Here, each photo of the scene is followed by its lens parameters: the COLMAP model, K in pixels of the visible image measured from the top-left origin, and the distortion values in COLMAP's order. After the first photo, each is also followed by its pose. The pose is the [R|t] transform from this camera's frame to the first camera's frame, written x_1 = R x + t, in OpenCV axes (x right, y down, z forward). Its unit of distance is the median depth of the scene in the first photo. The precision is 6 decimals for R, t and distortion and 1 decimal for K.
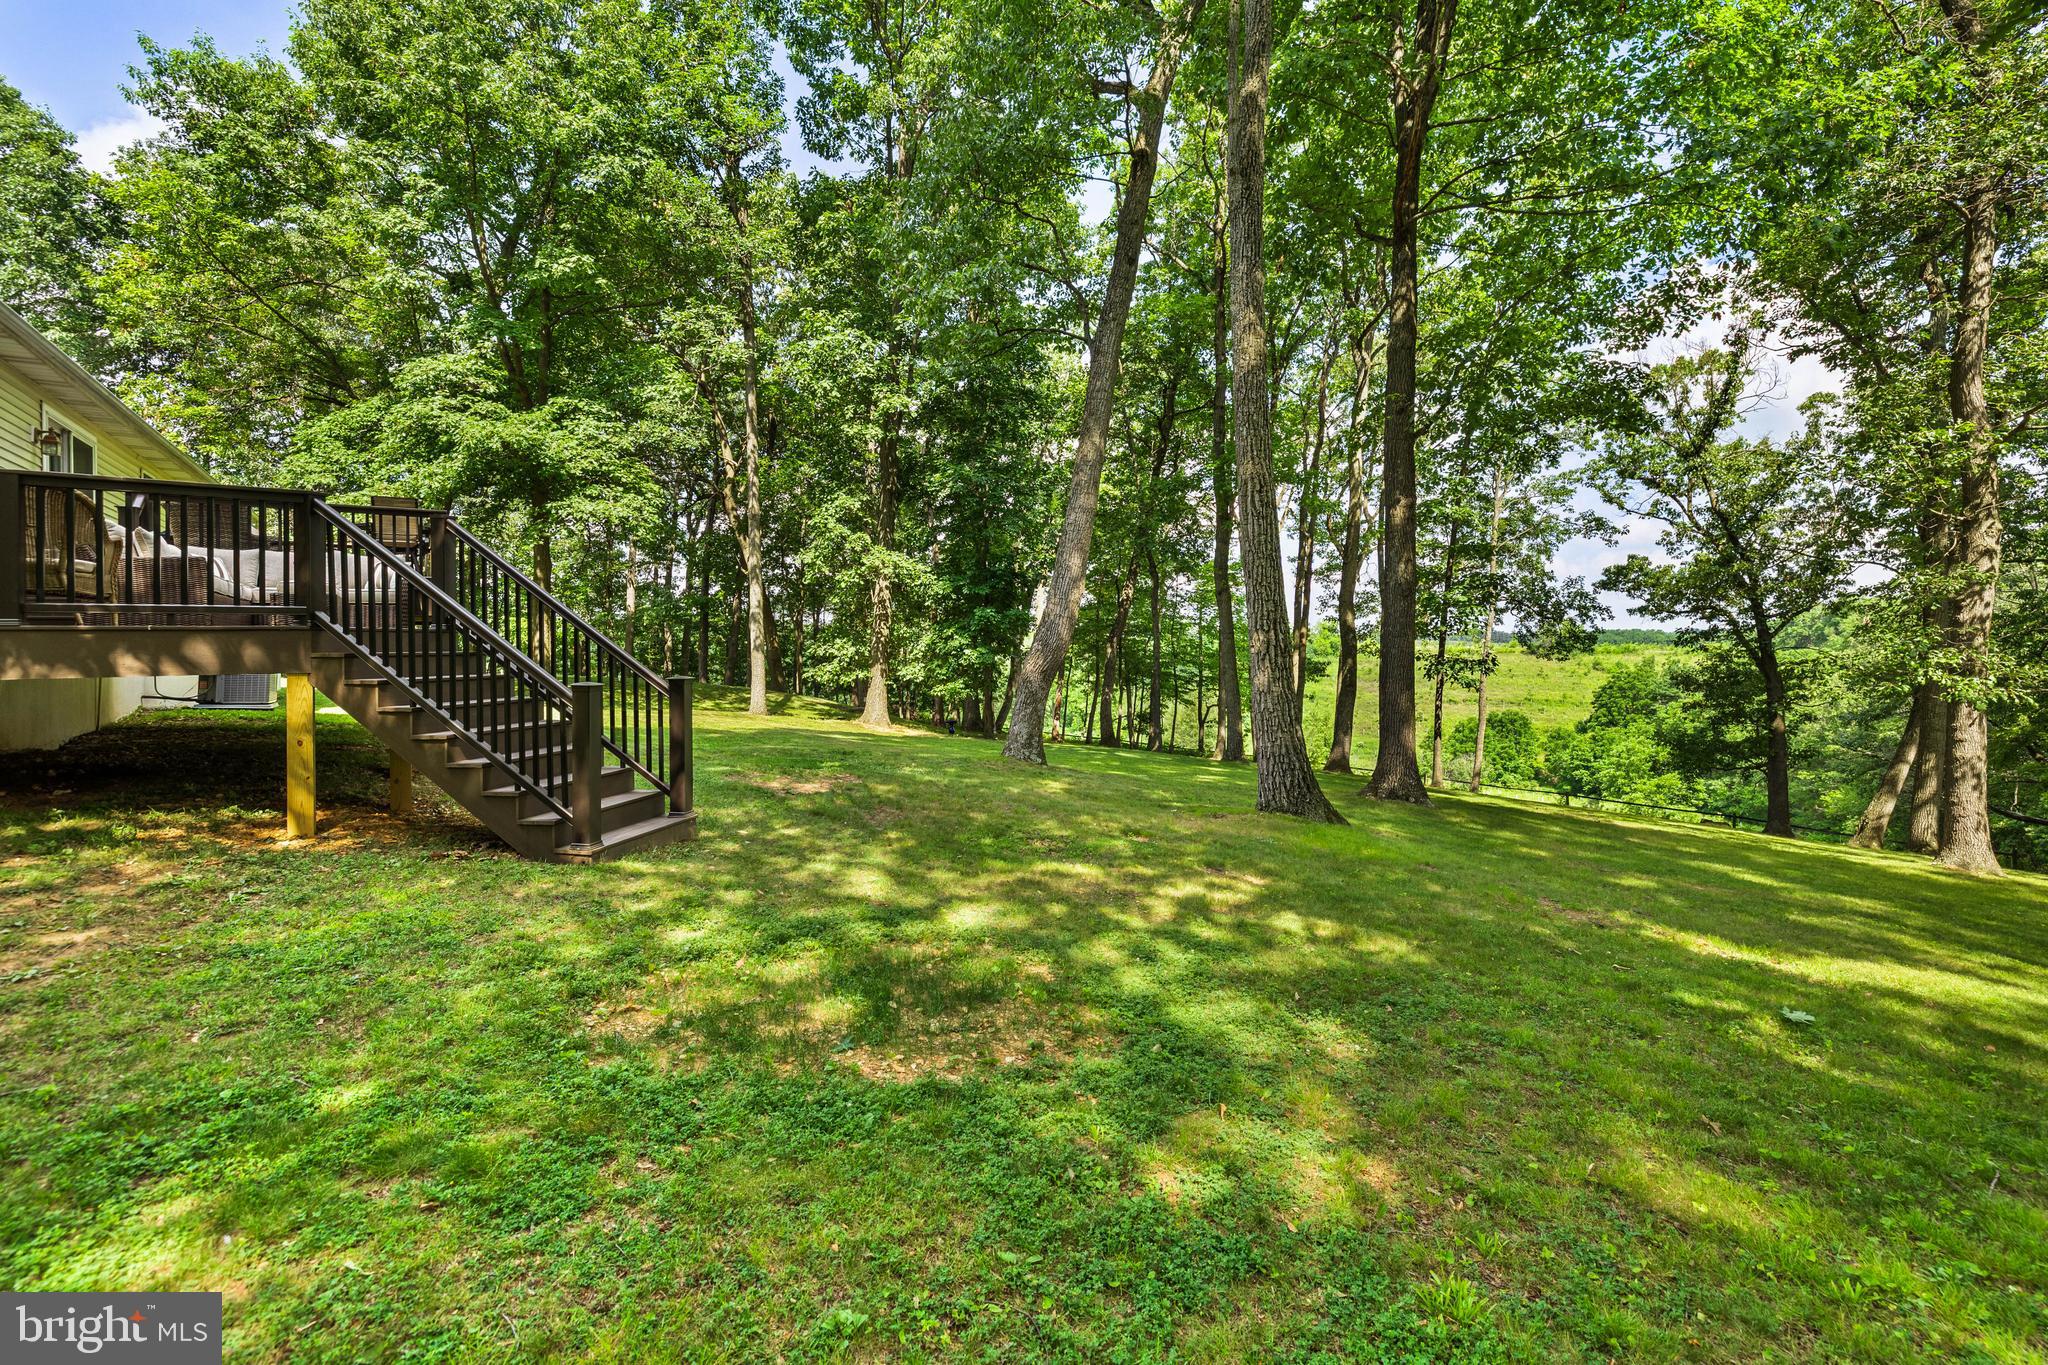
lens RADIAL K [[869.0, 0, 1014.3], [0, 869.0, 655.5], [0, 0, 1]] dist [-0.006489, 0.000783]
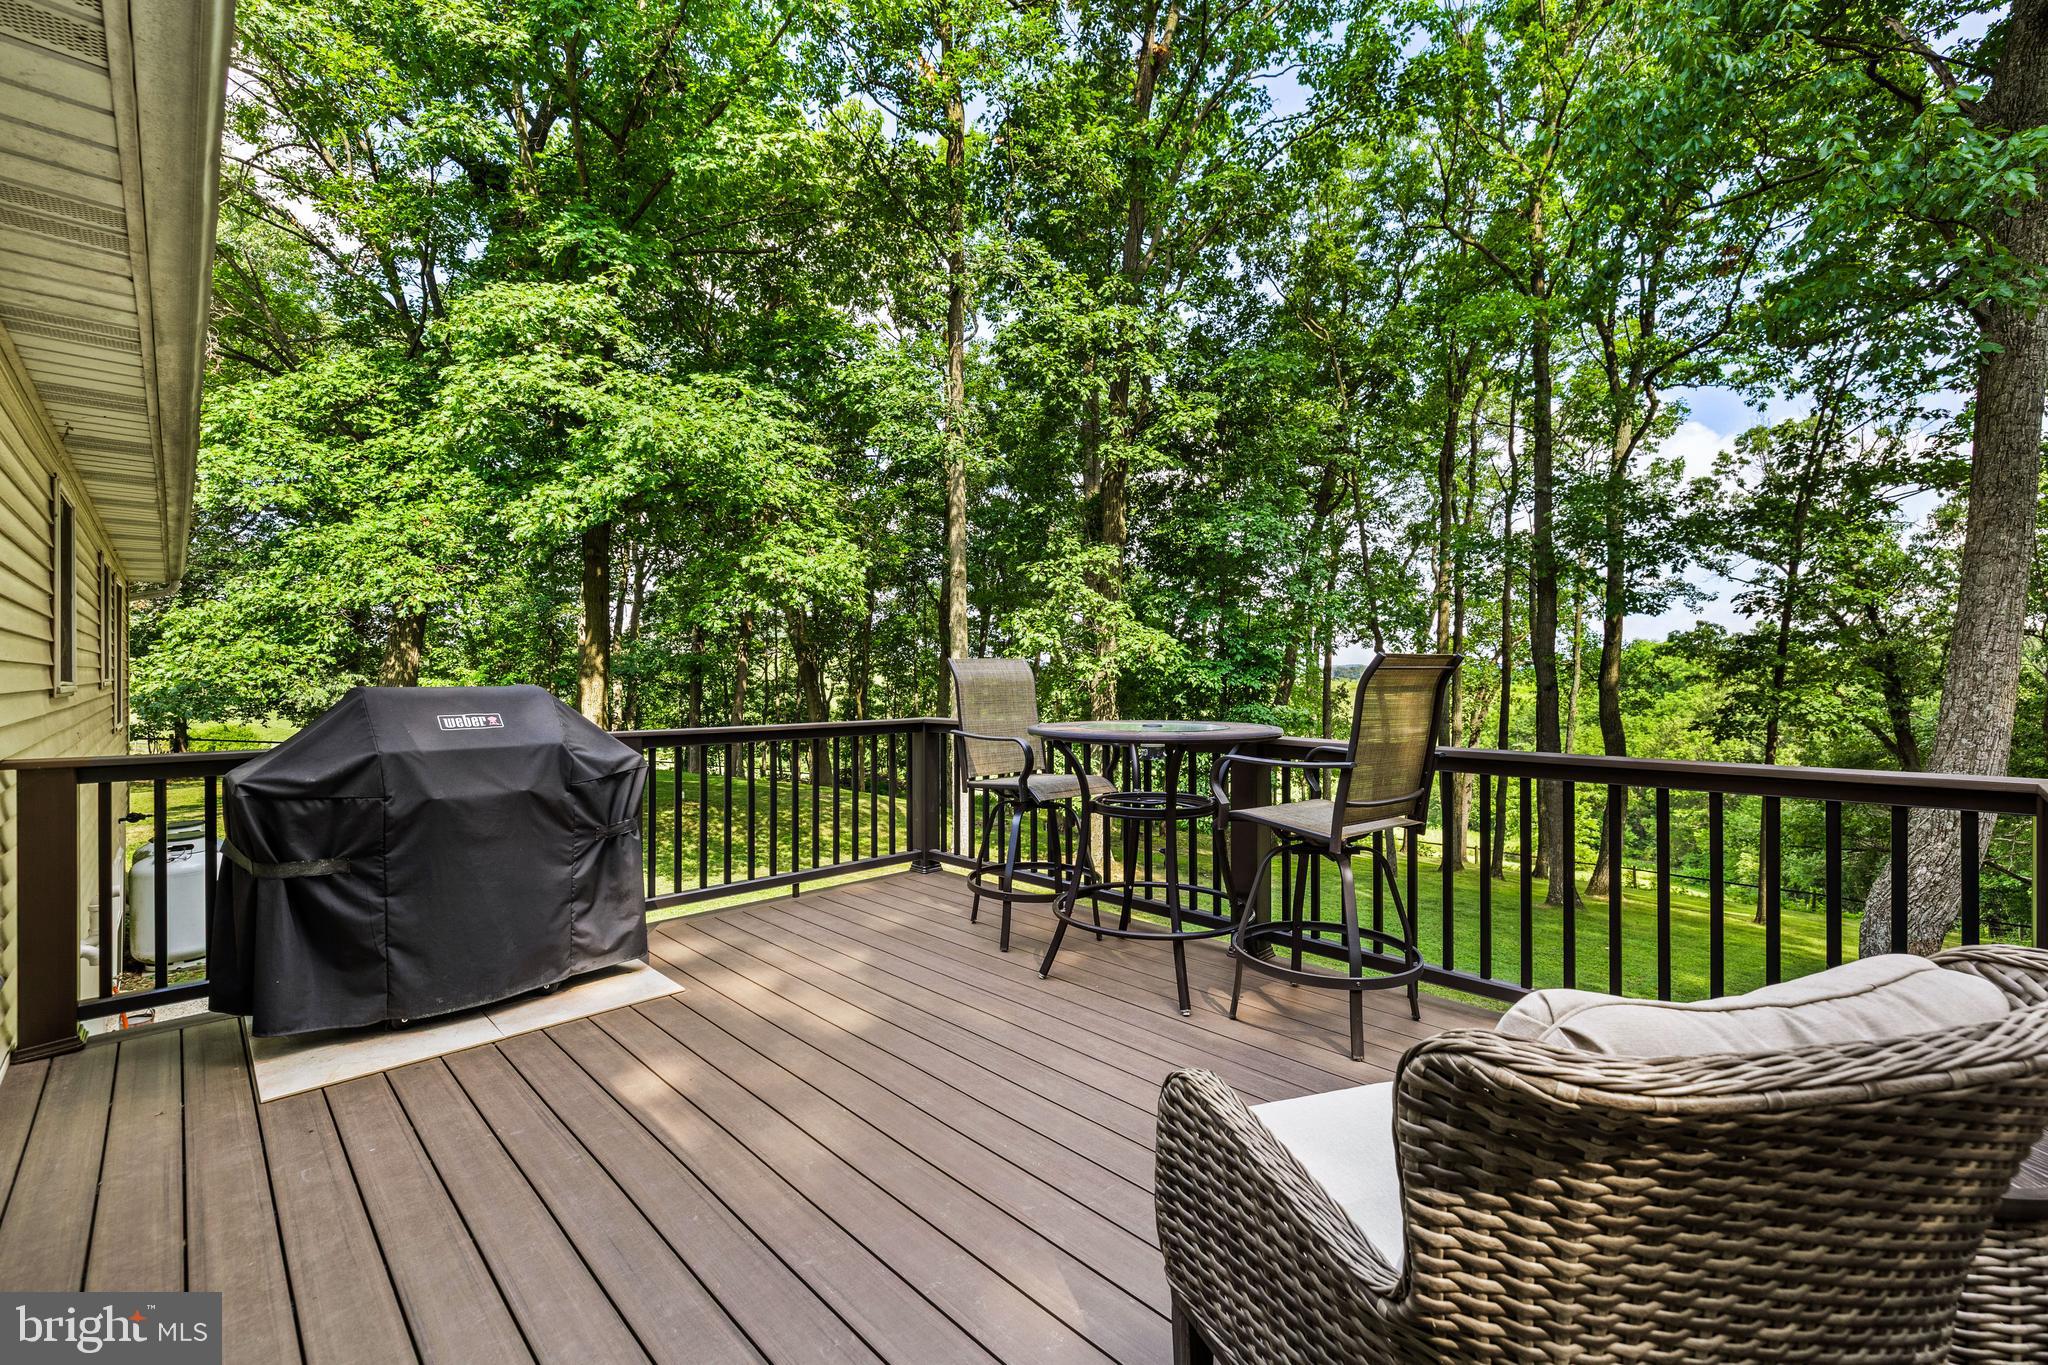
lens RADIAL K [[869.0, 0, 977.5], [0, 869.0, 654.5], [0, 0, 1]] dist [-0.006489, 0.000783]
pose [[0.983213, 0.009111, 0.182231, -0.304425], [-0.003705, 0.999543, -0.029987, -0.059209], [-0.182421, 0.028808, 0.982798, 0.259899]]
